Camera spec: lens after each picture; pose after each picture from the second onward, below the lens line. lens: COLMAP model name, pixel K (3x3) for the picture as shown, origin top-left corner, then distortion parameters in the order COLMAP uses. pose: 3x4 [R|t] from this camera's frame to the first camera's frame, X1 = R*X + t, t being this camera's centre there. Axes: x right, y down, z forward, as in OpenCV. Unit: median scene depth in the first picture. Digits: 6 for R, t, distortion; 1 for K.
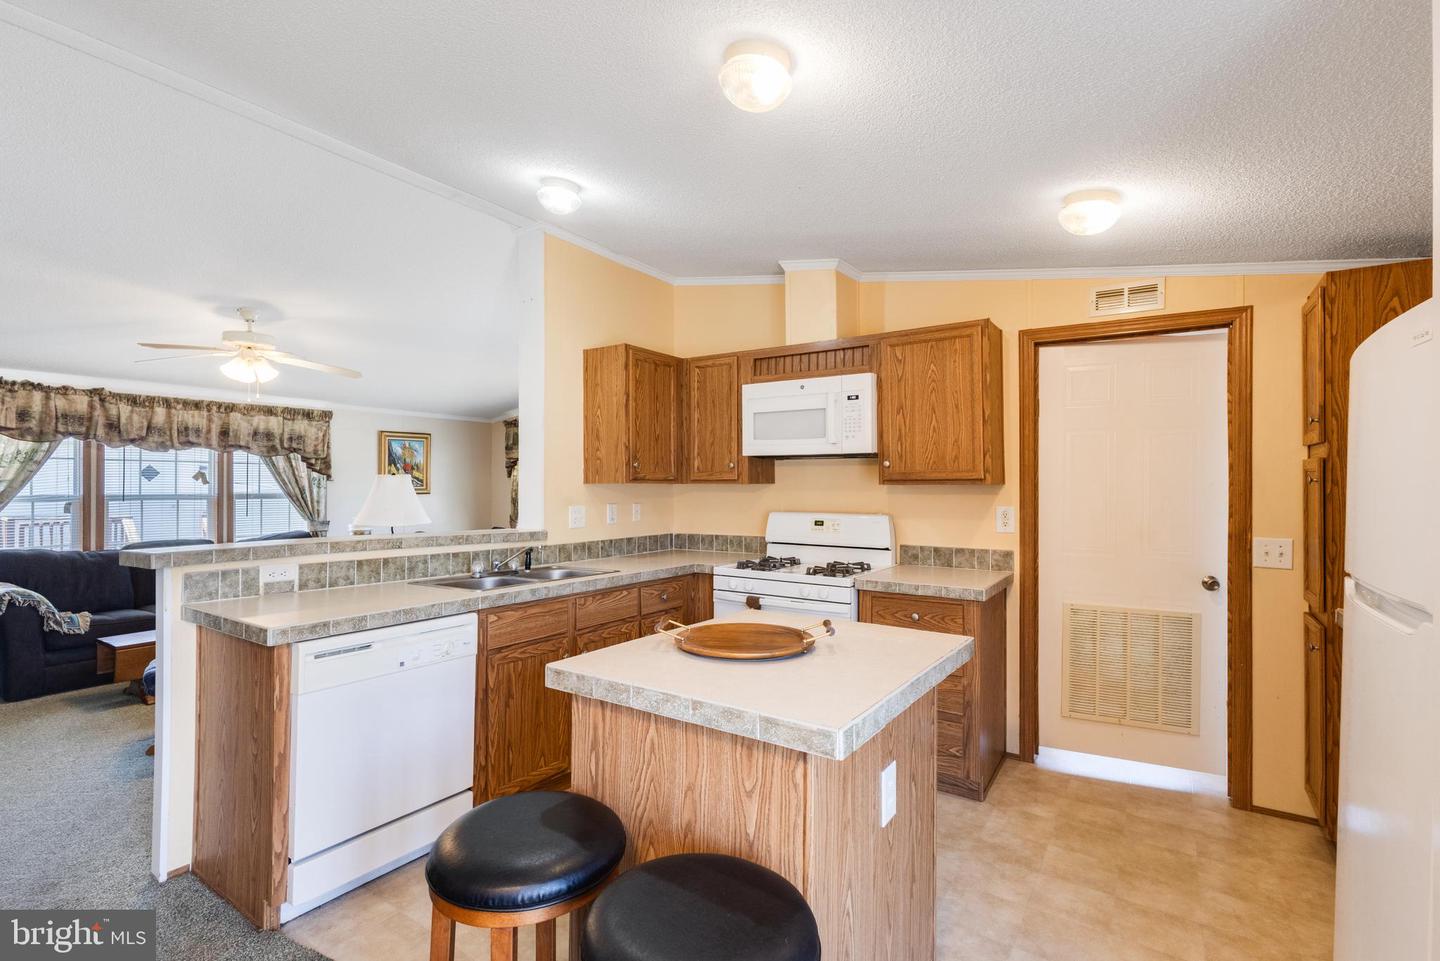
lens RADIAL K [[677.2, 0, 720.0], [0, 677.2, 480.5], [0, 0, 1]] dist [-0.002527, 0.000040]
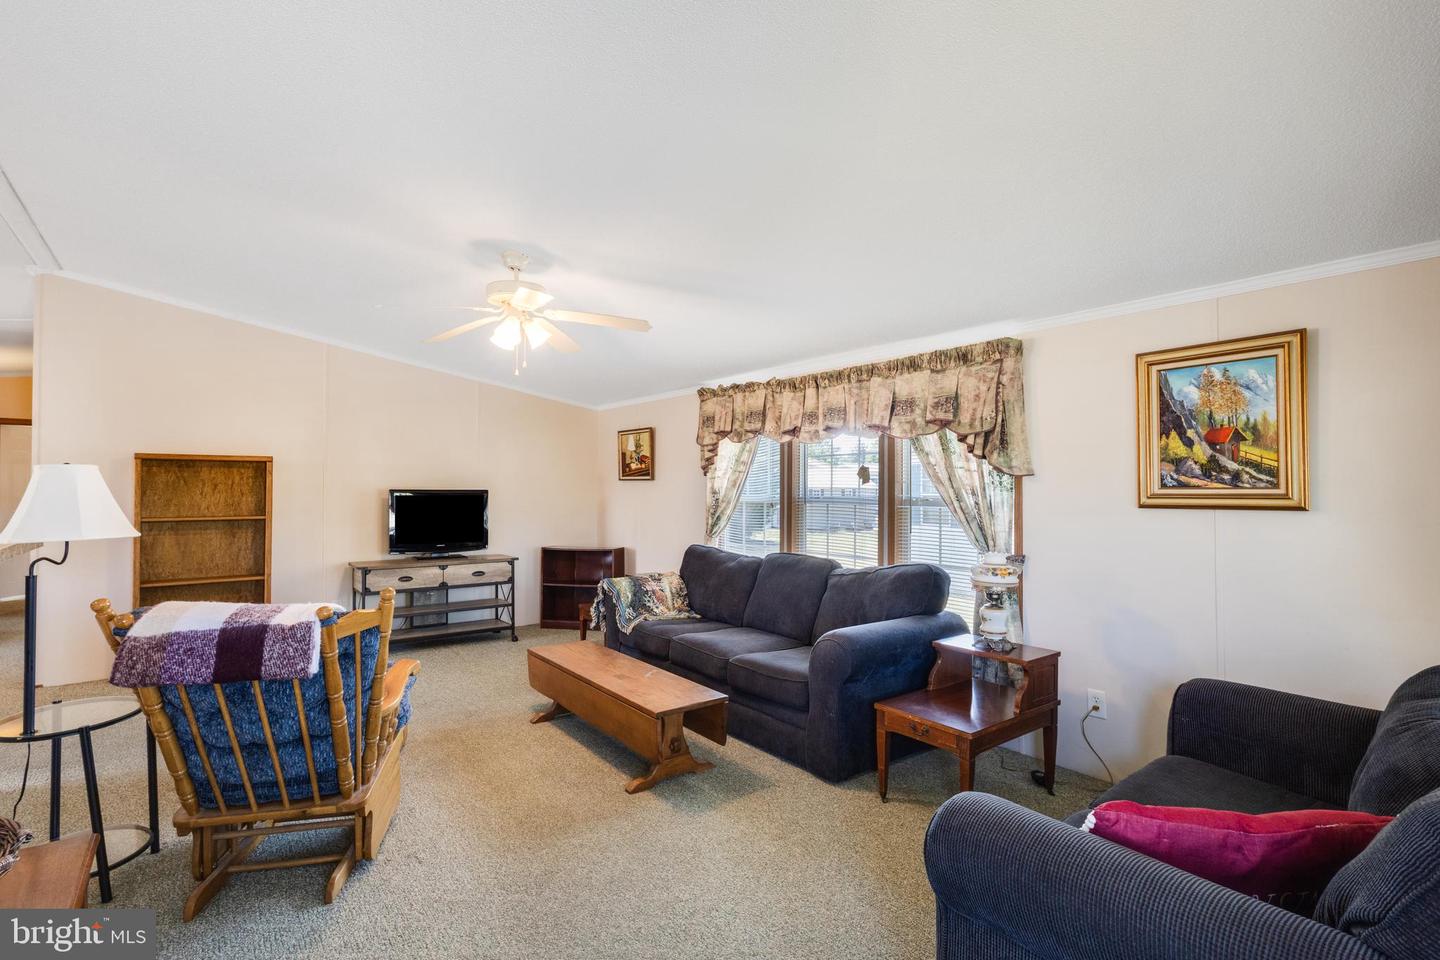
lens RADIAL K [[677.2, 0, 720.0], [0, 677.2, 480.0], [0, 0, 1]] dist [-0.002527, 0.000040]
pose [[-0.317006, -0.015529, -0.948296, -0.047339], [0.001264, 0.999858, -0.016796, 0.018738], [0.948423, -0.006523, -0.316941, 1.558266]]
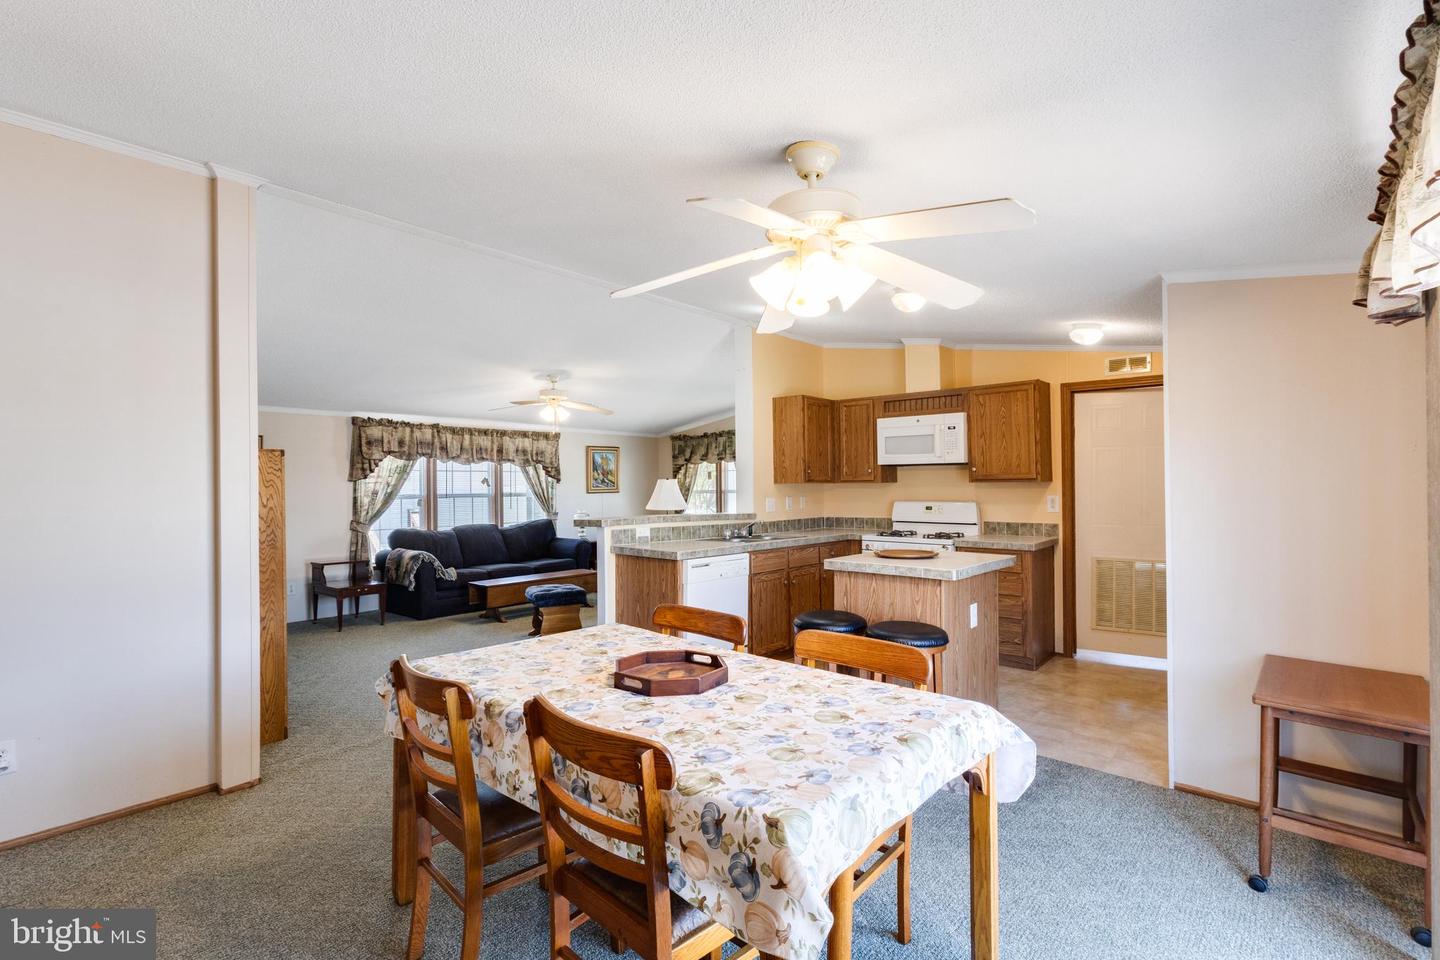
lens RADIAL K [[685.1, 0, 720.0], [0, 685.1, 480.0], [0, 0, 1]] dist [-0.001584, -0.000027]
pose [[0.992617, -0.009970, -0.120884, -0.130385], [0.010056, 0.999949, 0.000101, -0.005145], [0.120877, -0.001316, 0.992667, -0.574108]]
